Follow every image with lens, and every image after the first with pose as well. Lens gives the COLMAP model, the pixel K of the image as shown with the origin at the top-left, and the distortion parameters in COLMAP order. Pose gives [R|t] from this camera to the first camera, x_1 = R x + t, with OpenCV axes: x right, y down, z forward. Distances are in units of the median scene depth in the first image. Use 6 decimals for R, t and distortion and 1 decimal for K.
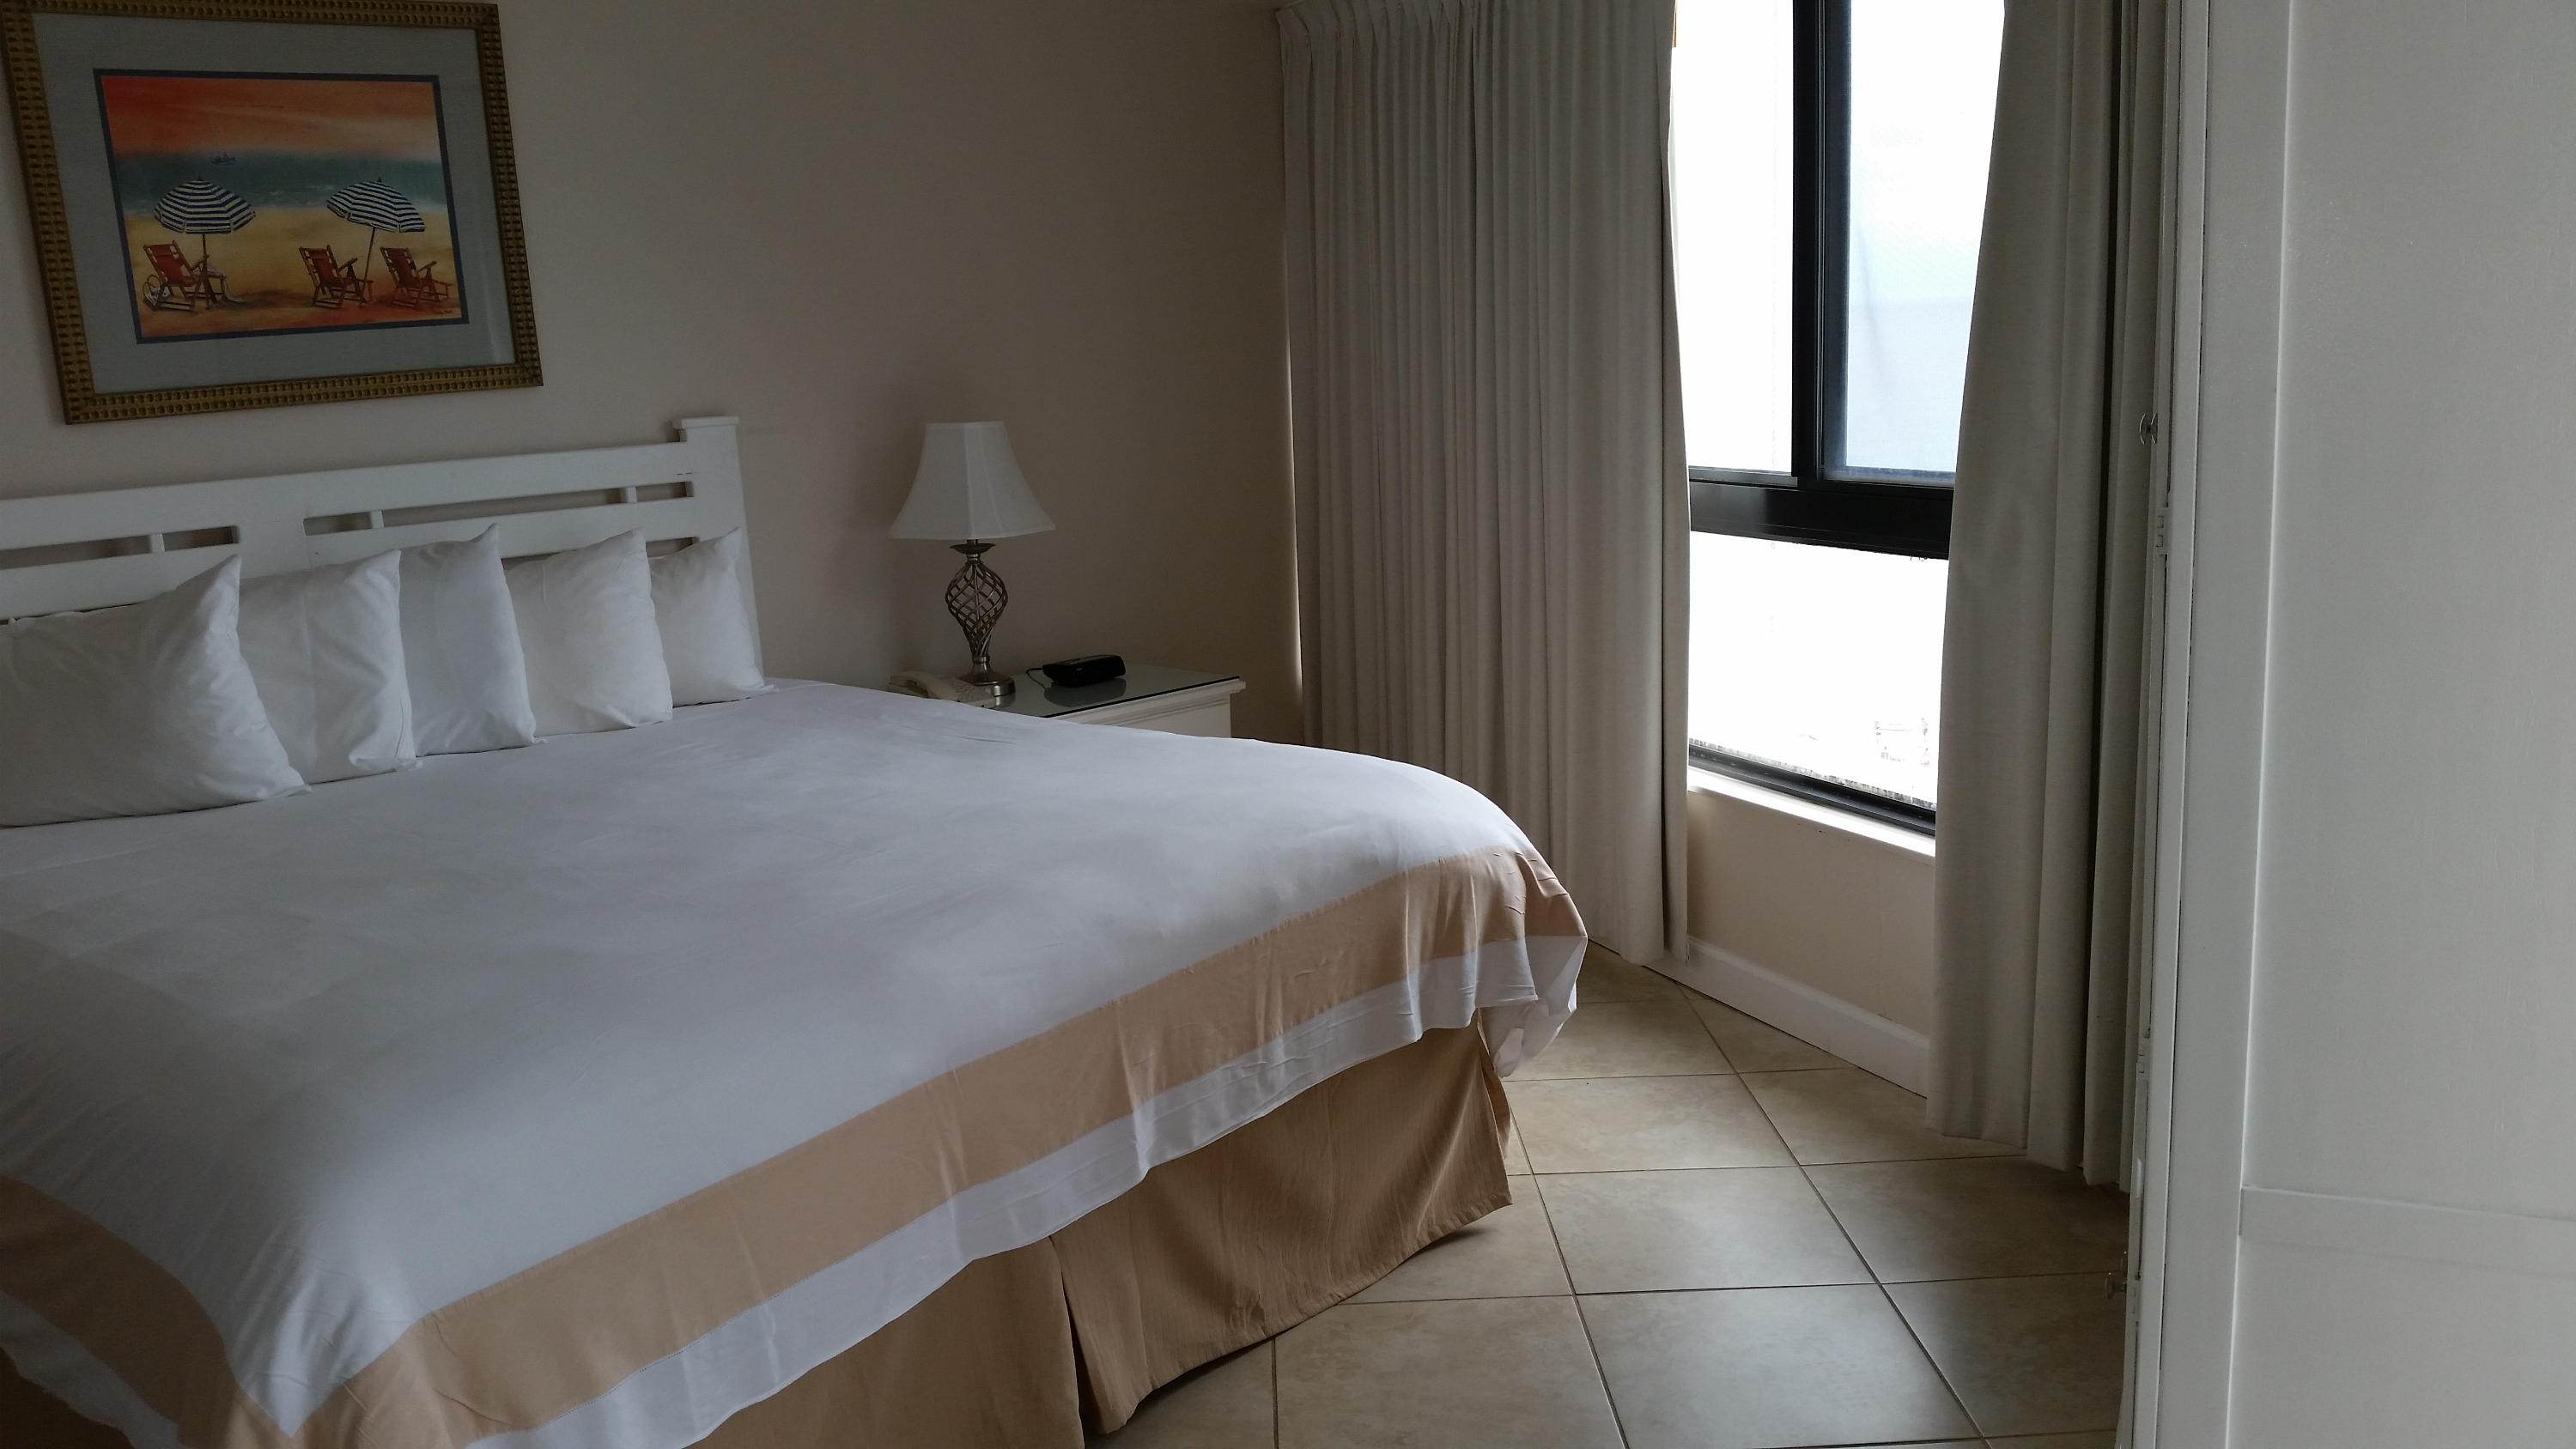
lens RADIAL K [[2085.0, 0, 1286.7], [0, 2085.0, 733.9], [0, 0, 1]] dist [0.091185, -0.198669]
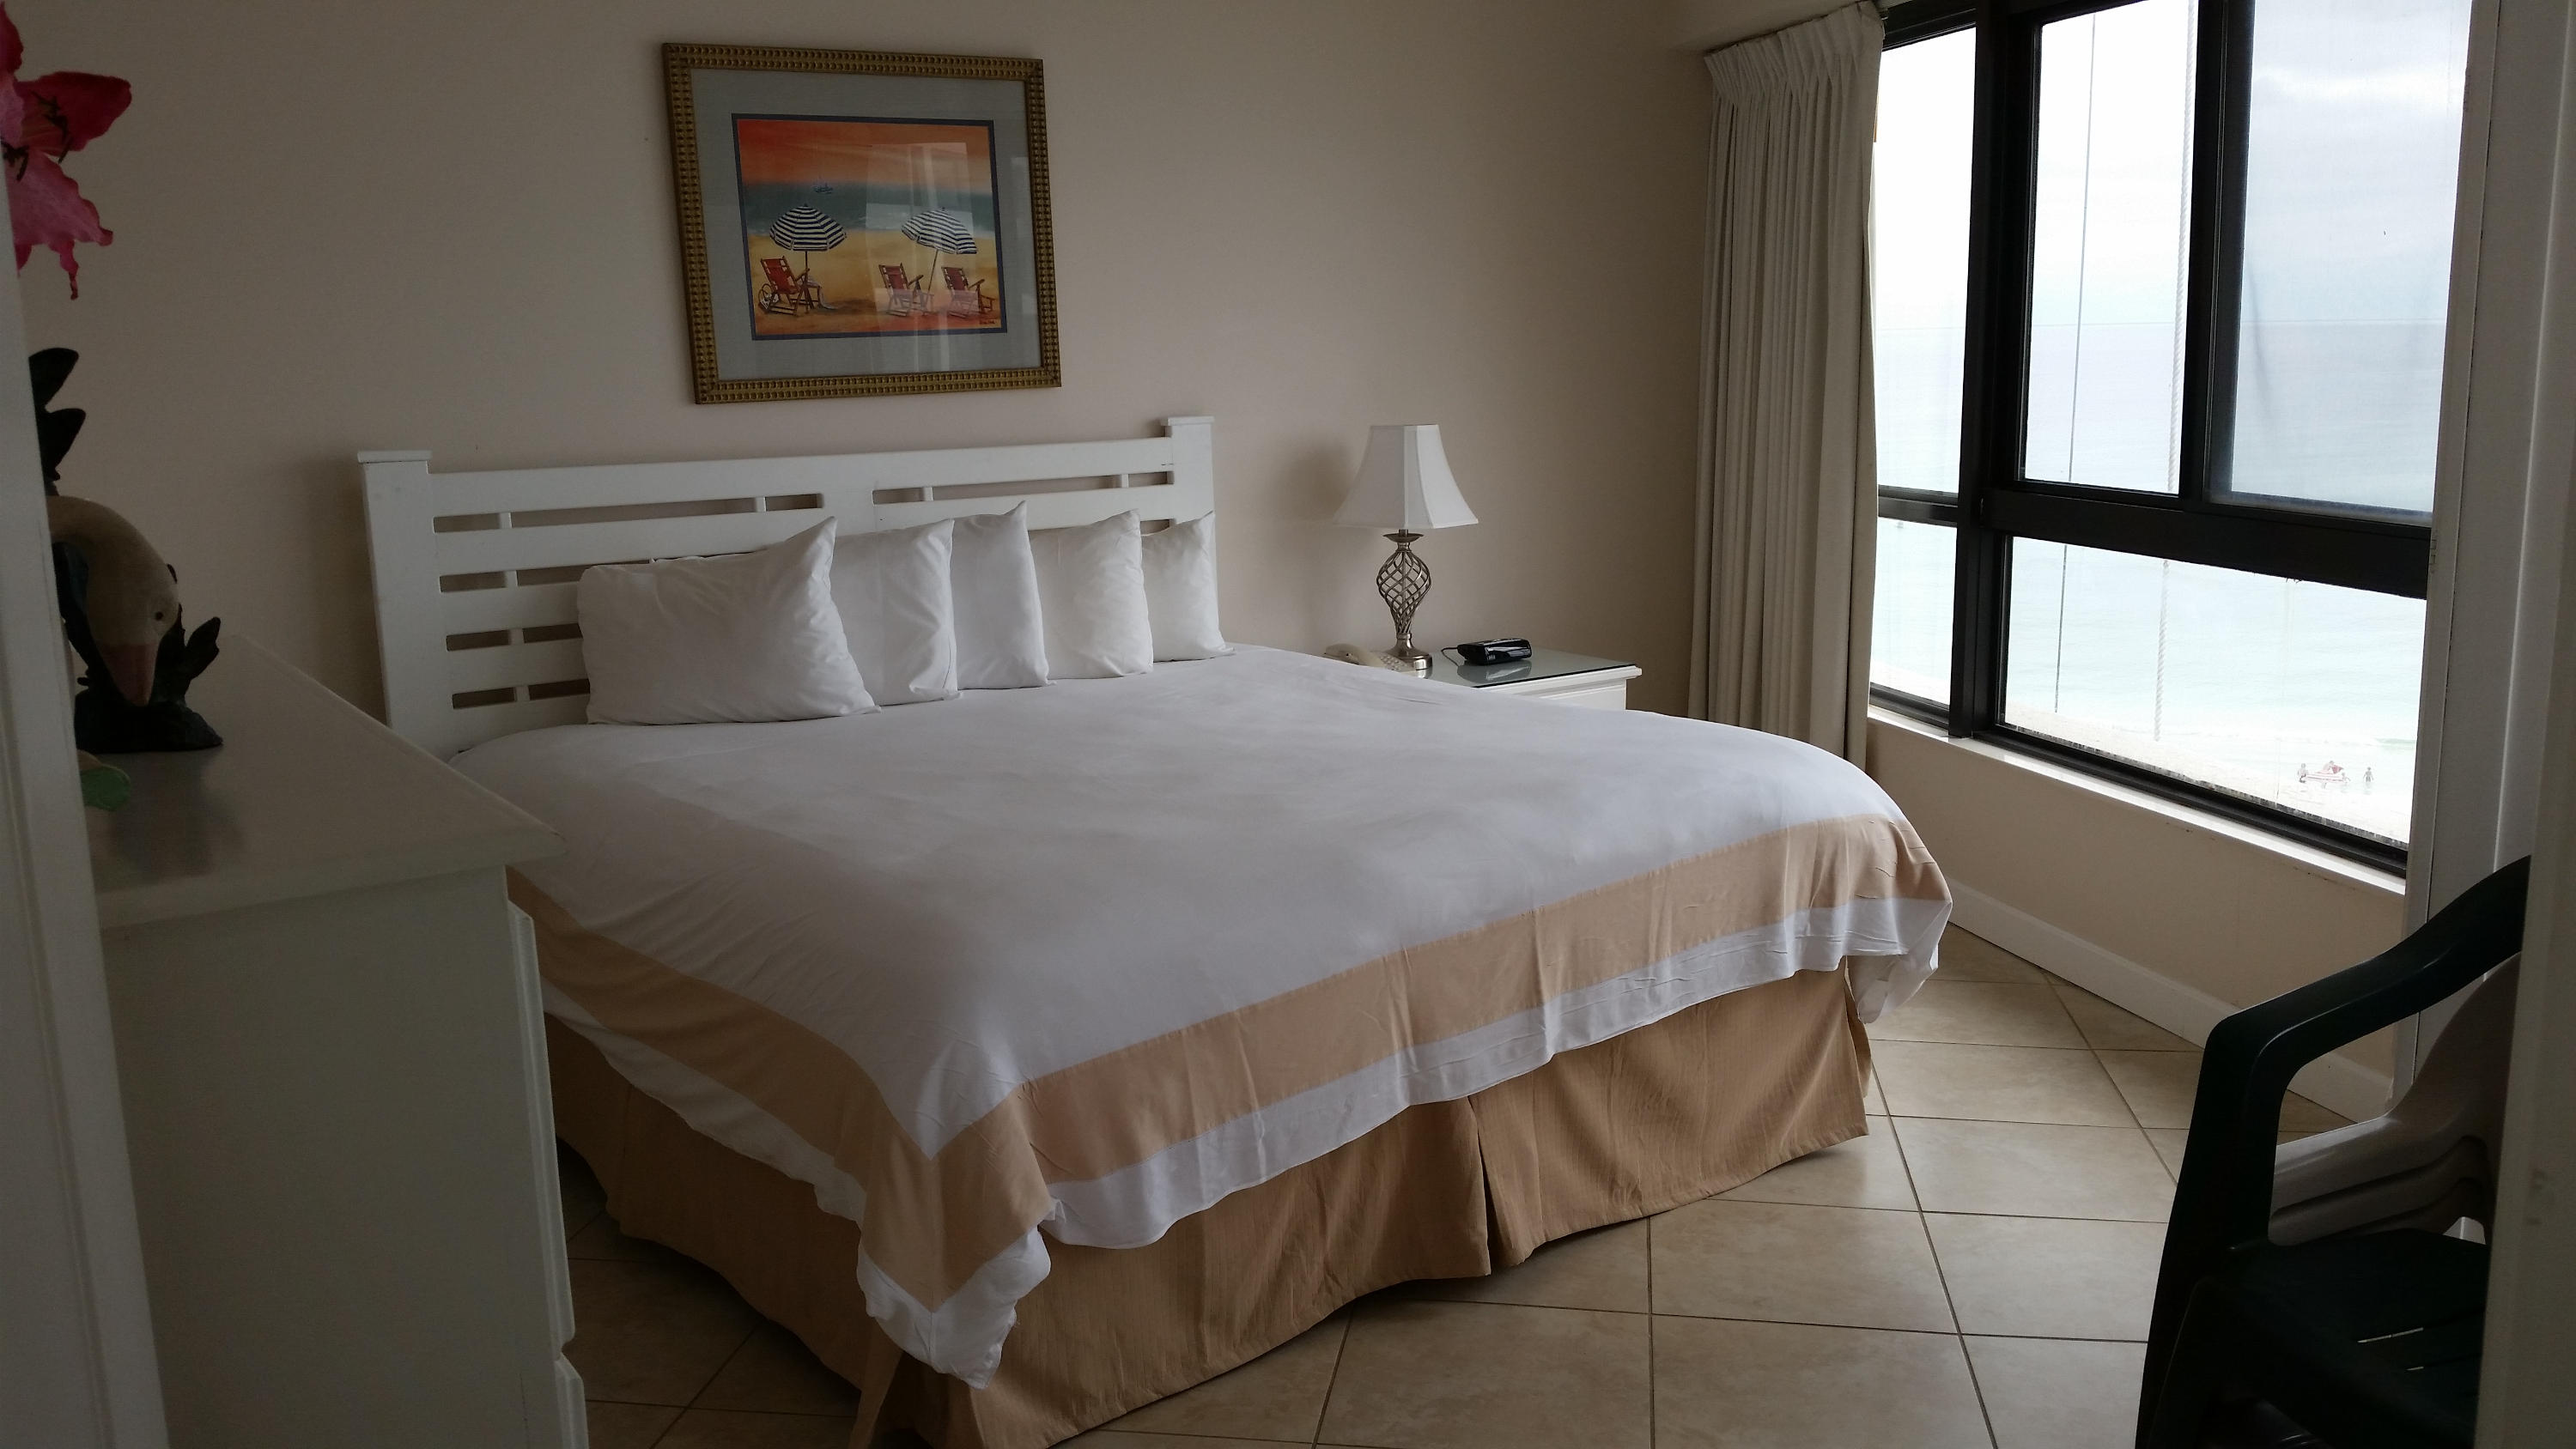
lens RADIAL K [[2085.0, 0, 1304.0], [0, 2085.0, 740.2], [0, 0, 1]] dist [0.091185, -0.198669]
pose [[0.983889, 0.056679, -0.169560, -0.009886], [-0.056286, 0.998389, 0.007128, 0.019768], [0.169691, 0.002531, 0.985494, -0.148874]]
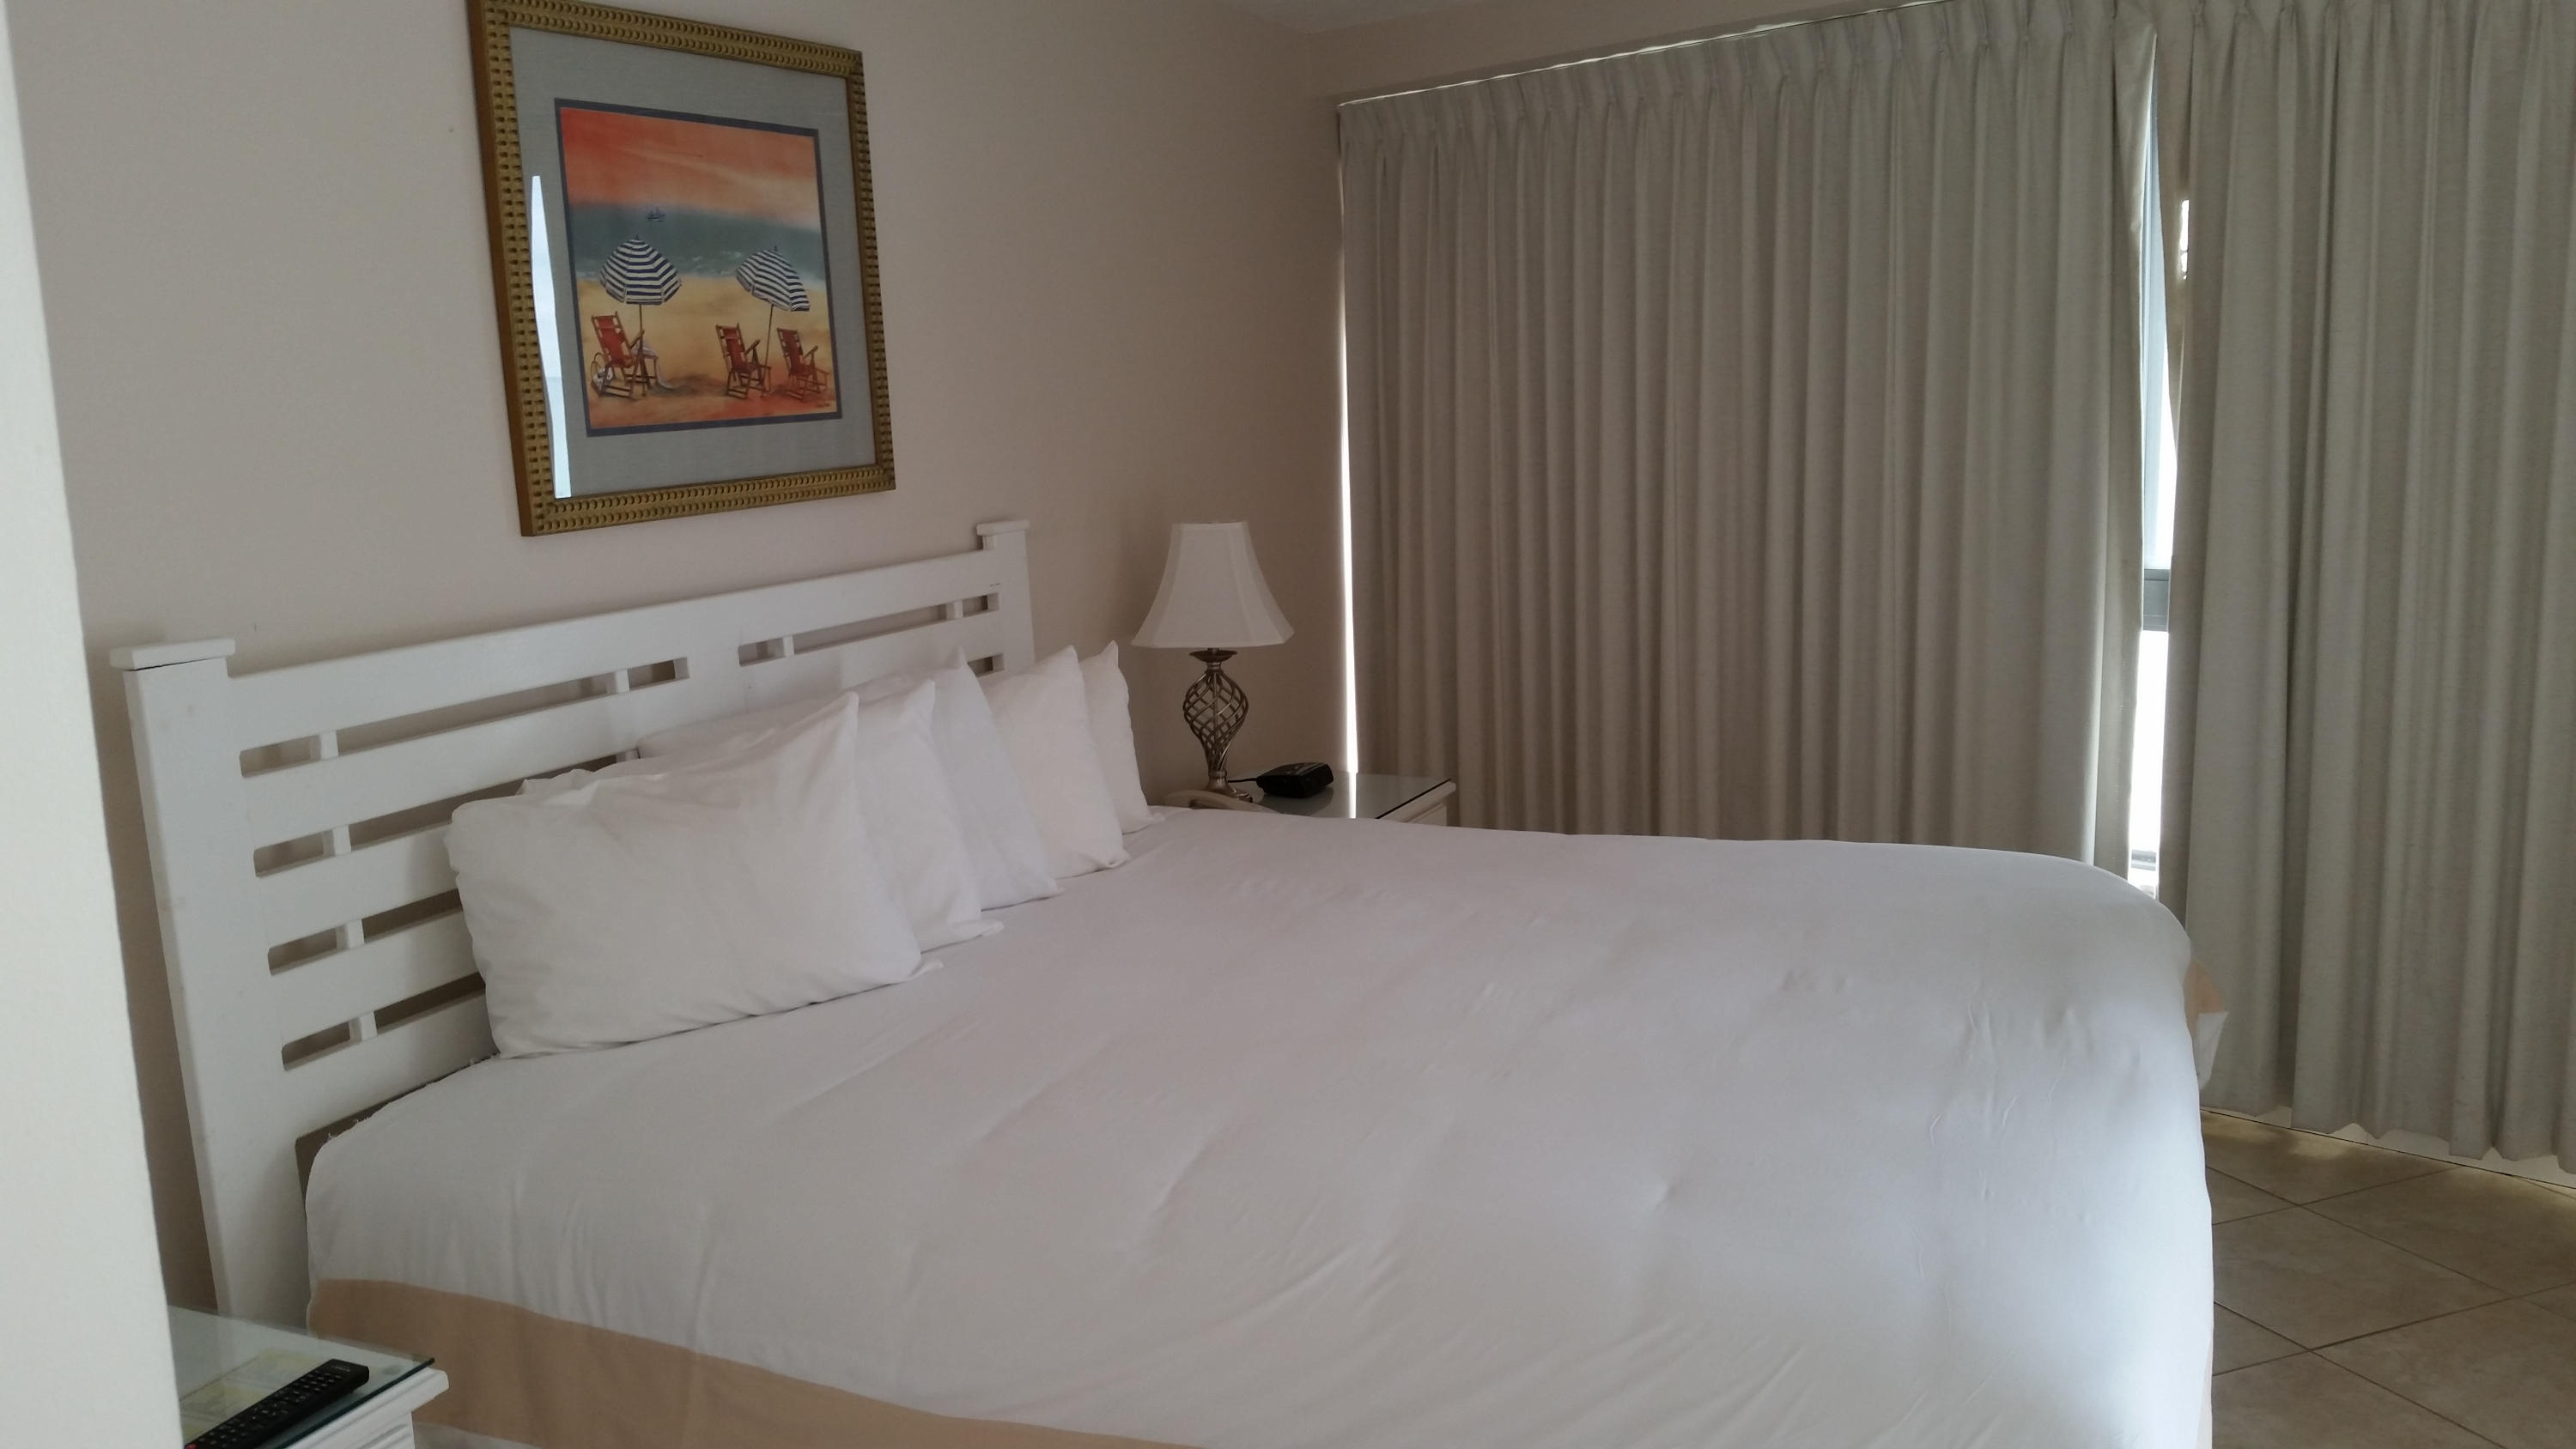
lens RADIAL K [[2085.0, 0, 1287.9], [0, 2085.0, 727.3], [0, 0, 1]] dist [0.091185, -0.198669]
pose [[0.928371, -0.055401, 0.367502, -0.594253], [0.074923, 0.996424, -0.039058, -0.022405], [-0.364024, 0.063794, 0.929202, 0.155527]]
